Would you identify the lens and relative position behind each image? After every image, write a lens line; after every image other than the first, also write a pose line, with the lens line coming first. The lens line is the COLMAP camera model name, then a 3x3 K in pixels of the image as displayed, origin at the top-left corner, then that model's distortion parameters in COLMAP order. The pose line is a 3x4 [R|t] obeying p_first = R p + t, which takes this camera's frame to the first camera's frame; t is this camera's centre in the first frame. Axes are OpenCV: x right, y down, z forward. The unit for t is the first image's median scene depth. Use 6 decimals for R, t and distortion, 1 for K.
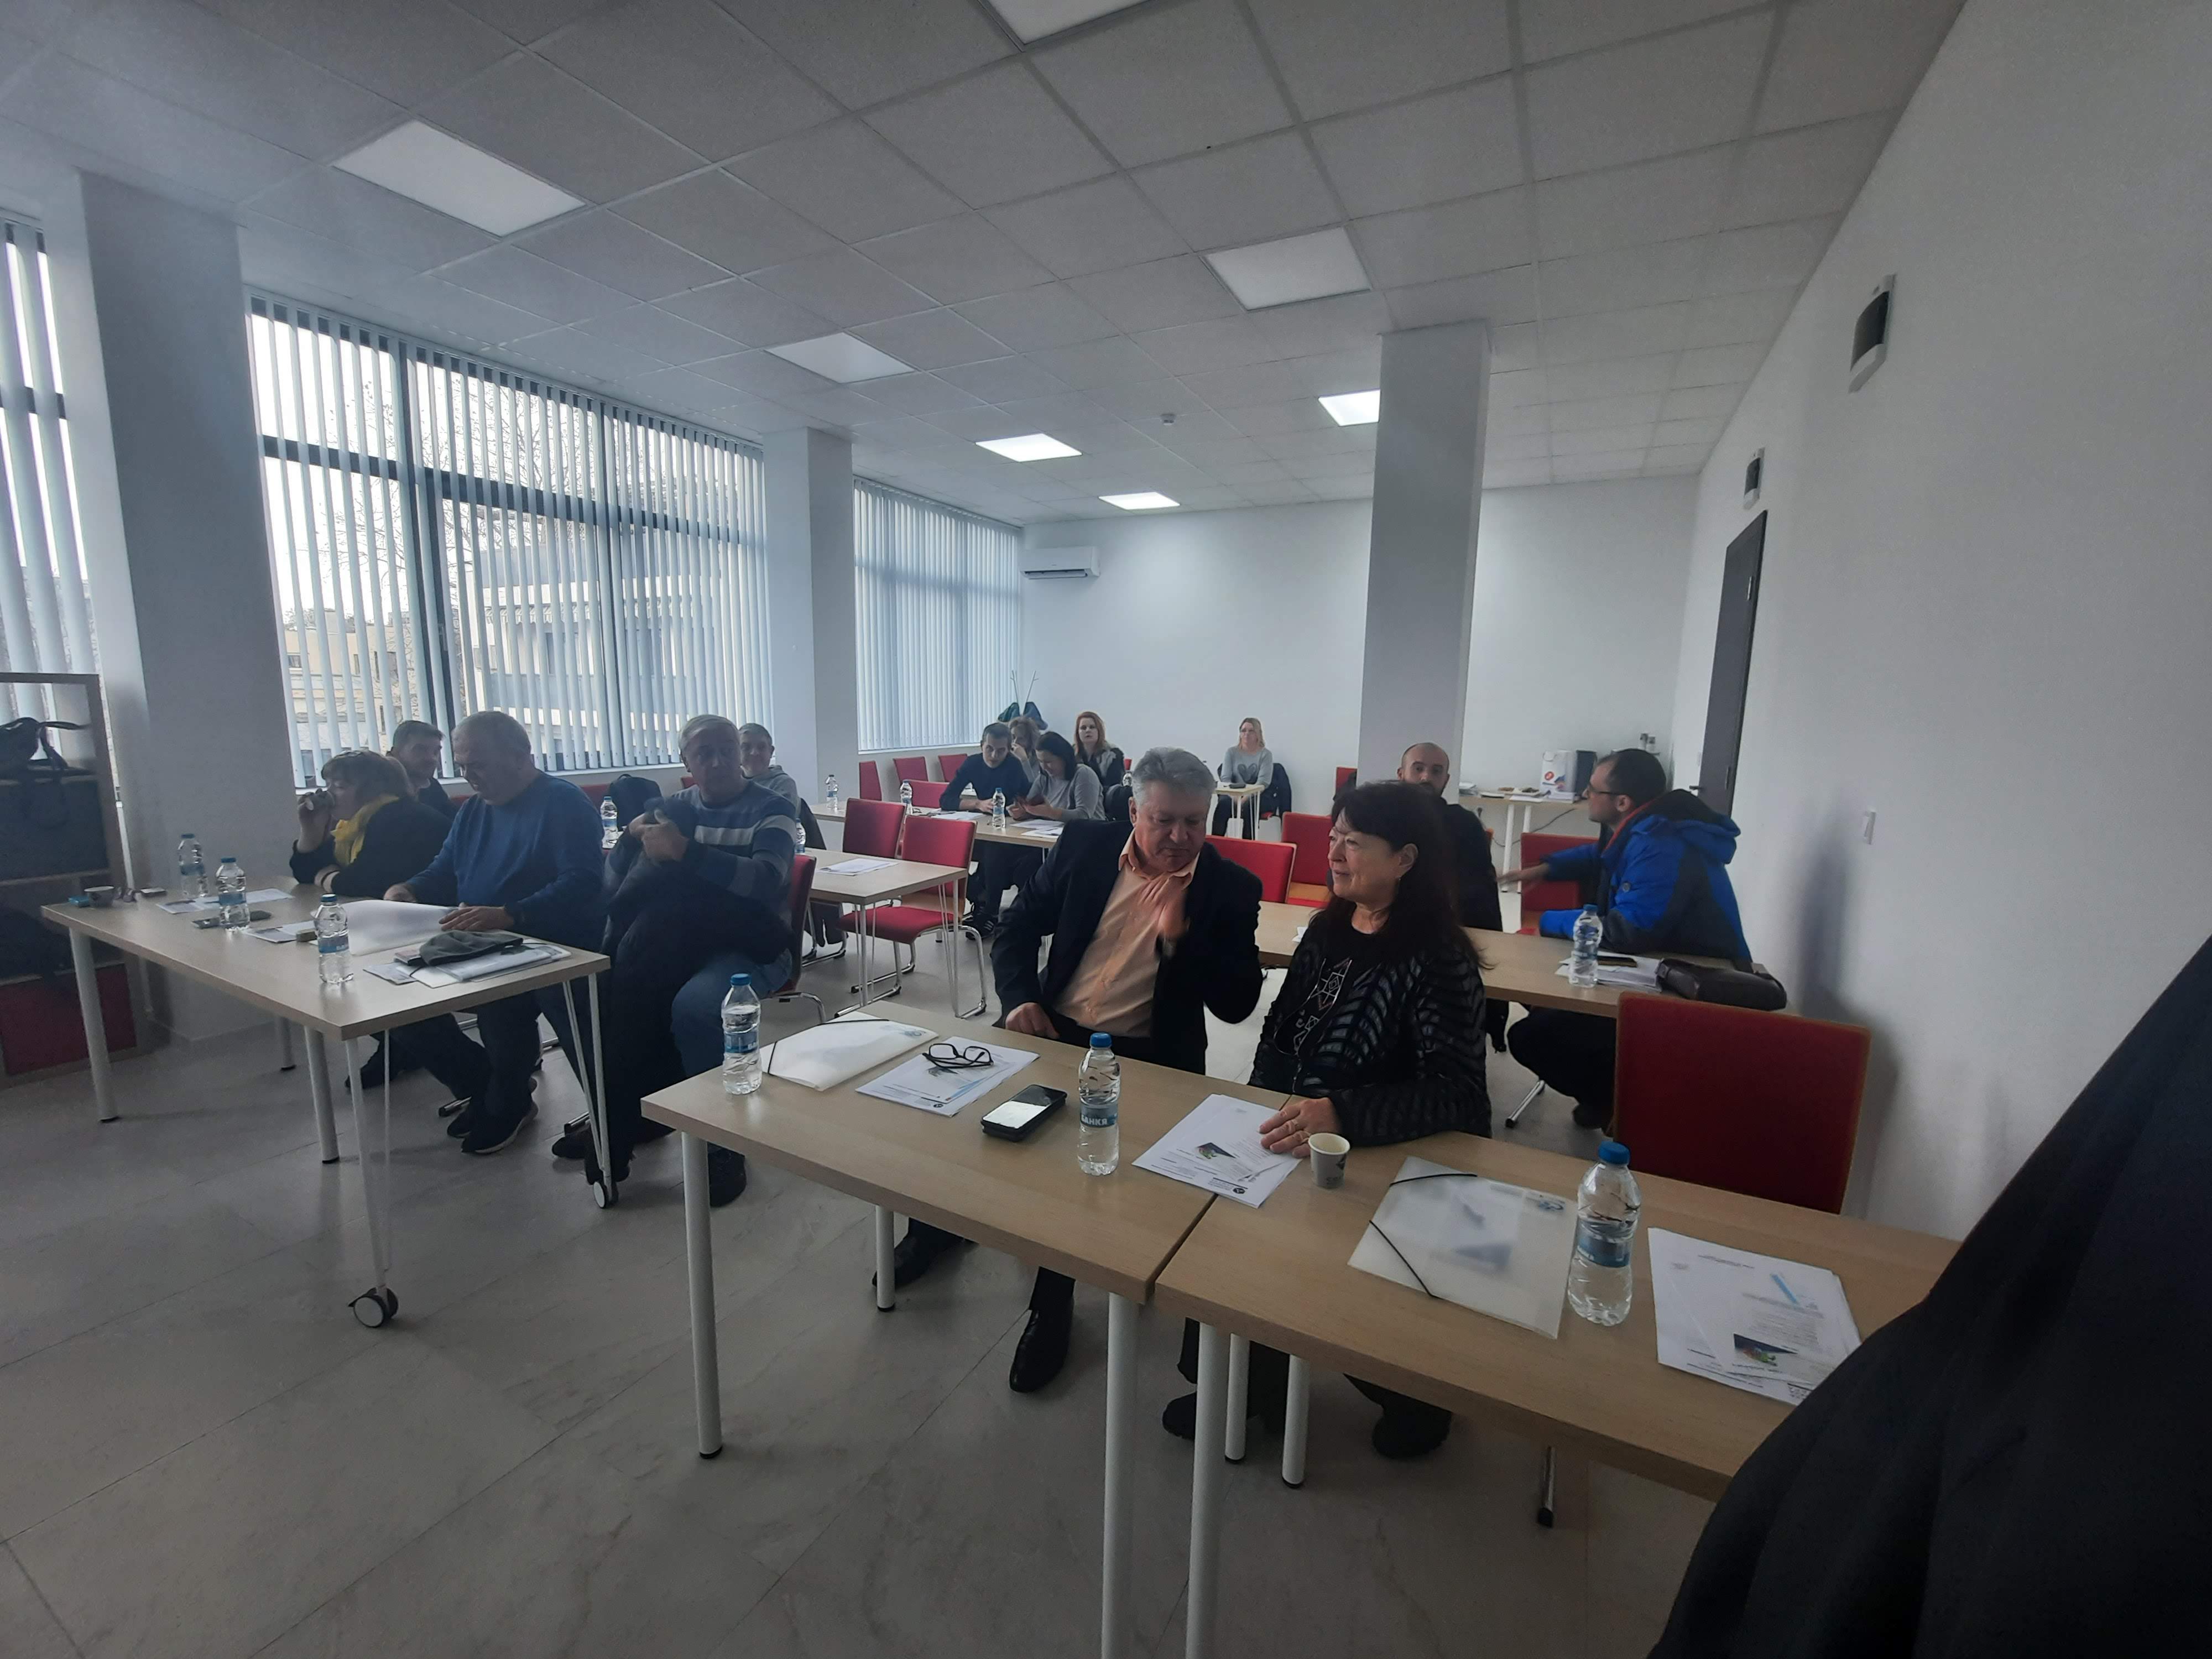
lens RADIAL K [[890.9, 0, 1117.3], [0, 890.9, 829.2], [0, 0, 1]] dist [-0.015587, 0.000020]
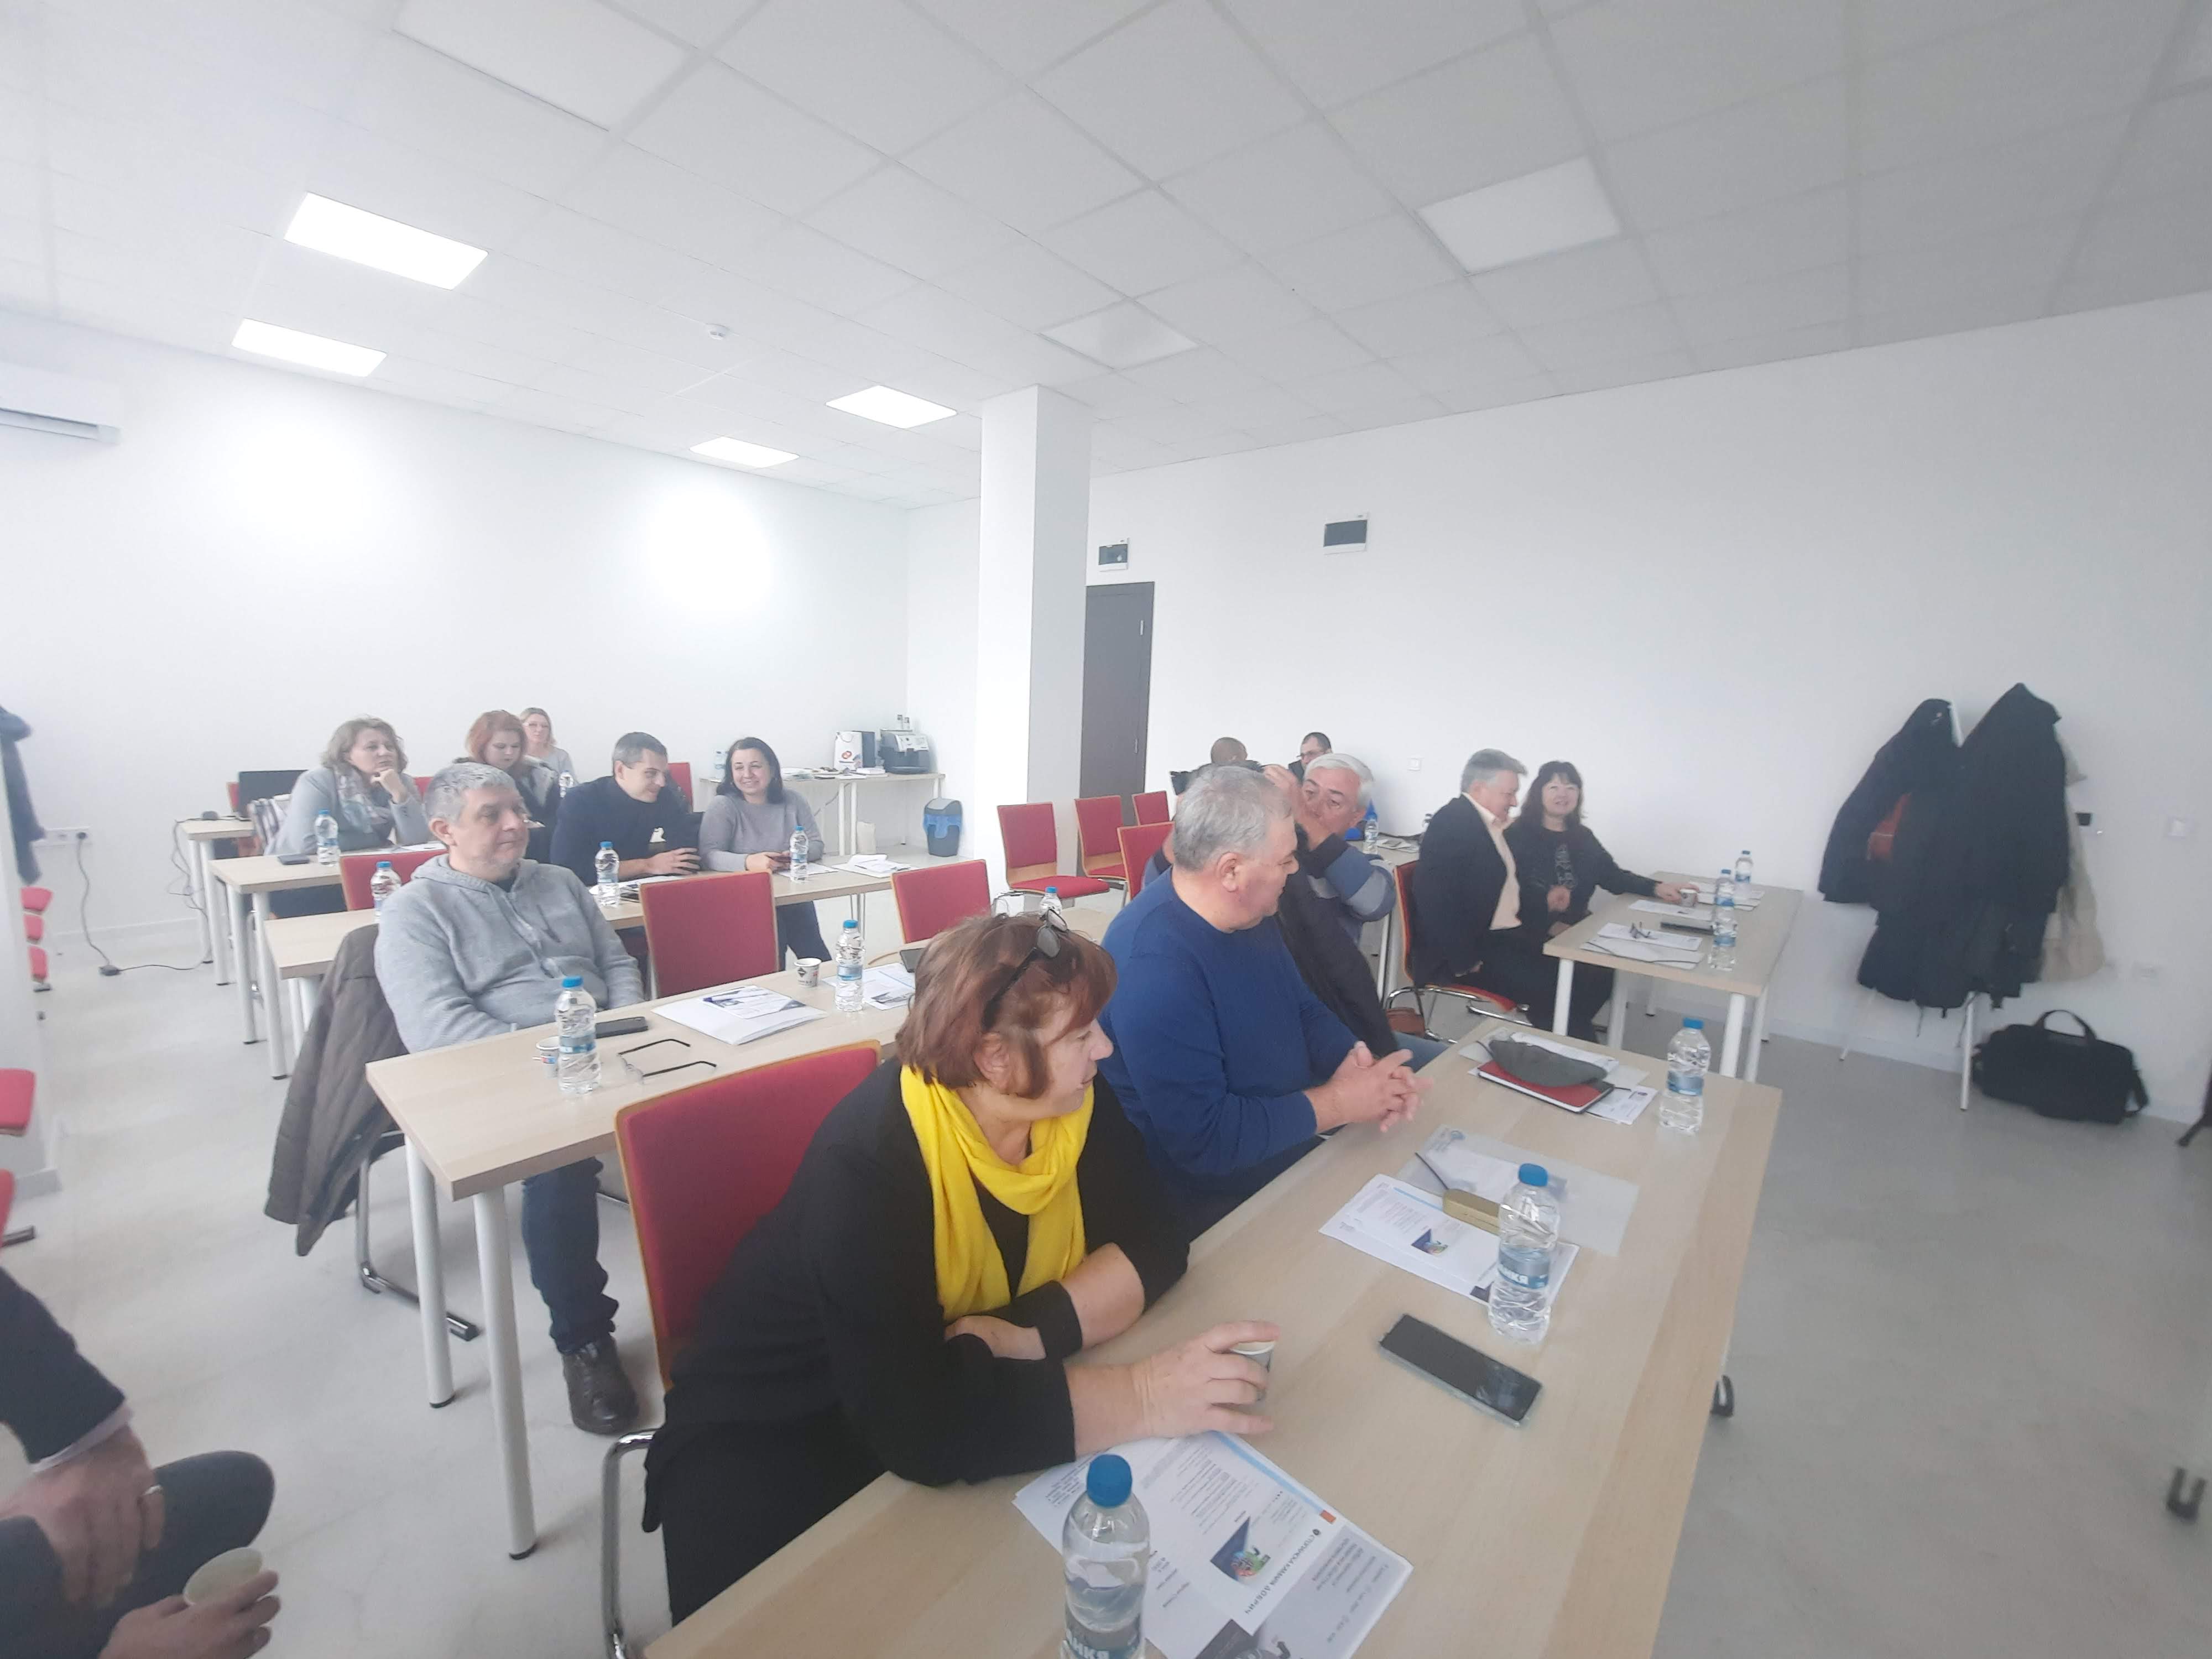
lens RADIAL K [[890.9, 0, 1117.3], [0, 890.9, 829.2], [0, 0, 1]] dist [-0.015587, 0.000020]
pose [[0.215102, -0.153036, 0.964527, -0.816684], [0.110502, 0.985117, 0.131659, -0.116556], [-0.970320, 0.078262, 0.228811, 0.623176]]
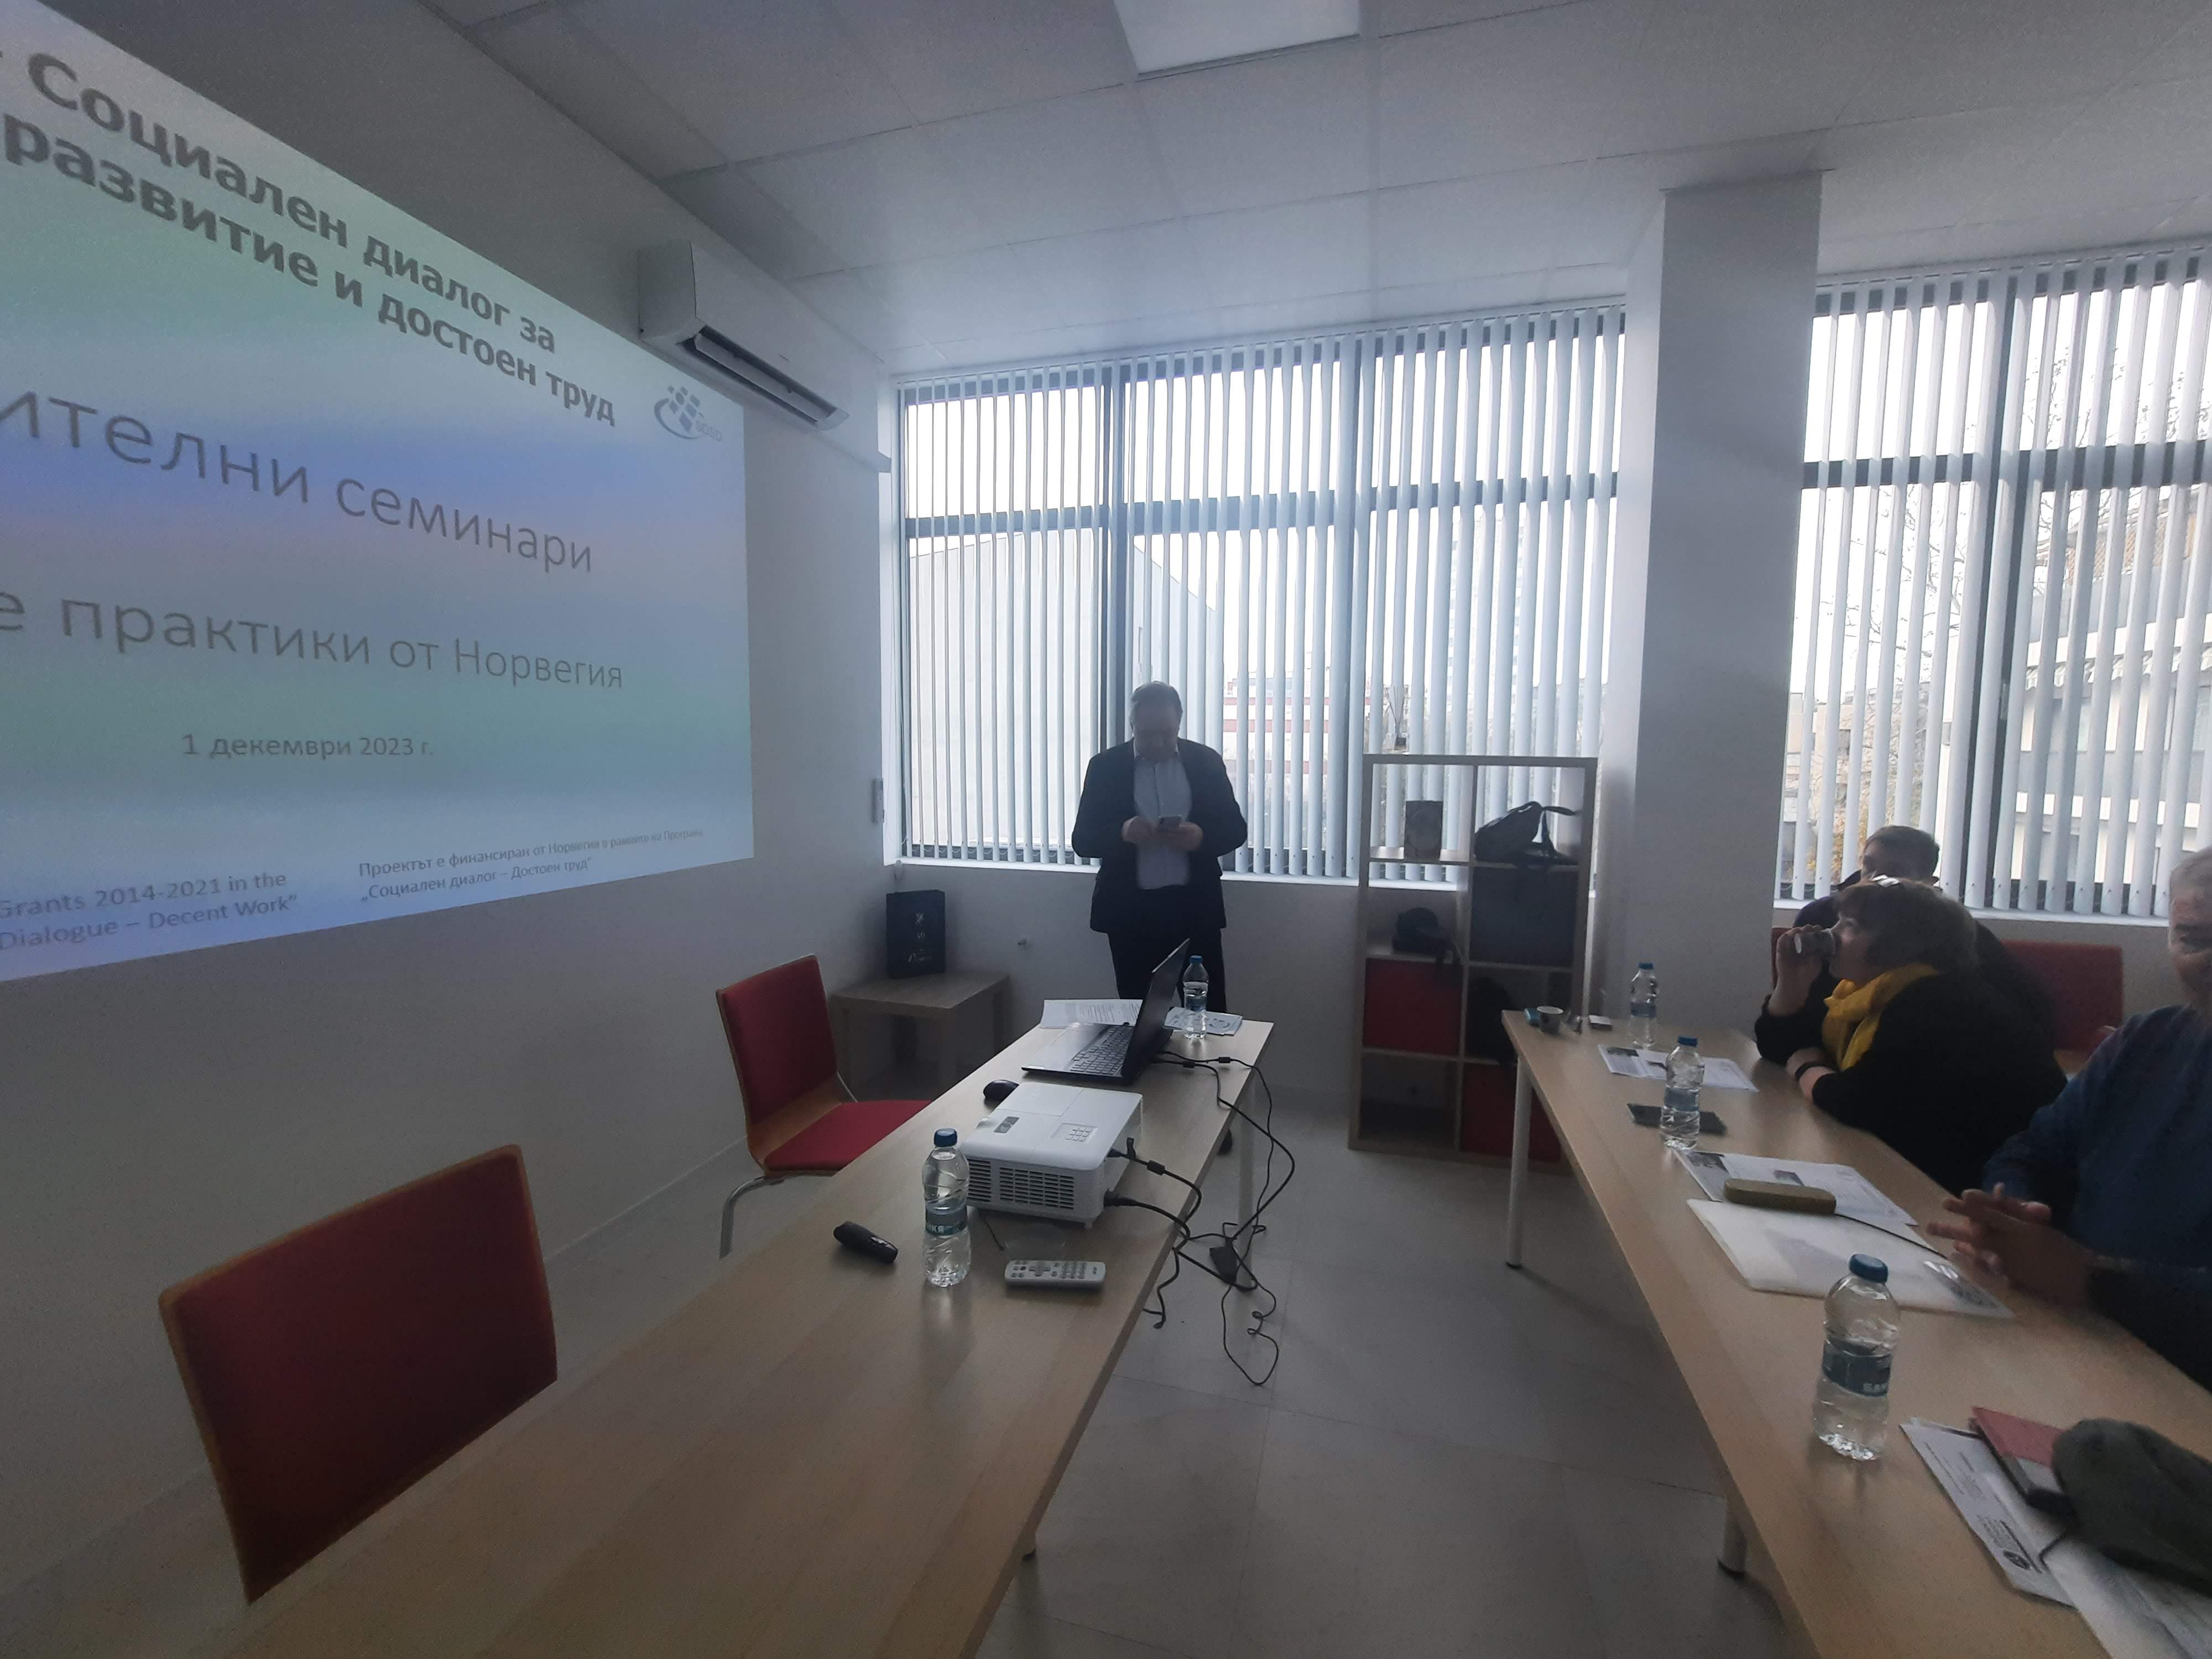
lens RADIAL K [[909.0, 0, 1129.8], [0, 909.0, 821.8], [0, 0, 1]] dist [-0.001032, -0.000387]
pose [[0.228286, 0.064207, -0.971475, -0.255931], [-0.157966, 0.987044, 0.028116, -0.044341], [0.960694, 0.147041, 0.235471, 0.229355]]
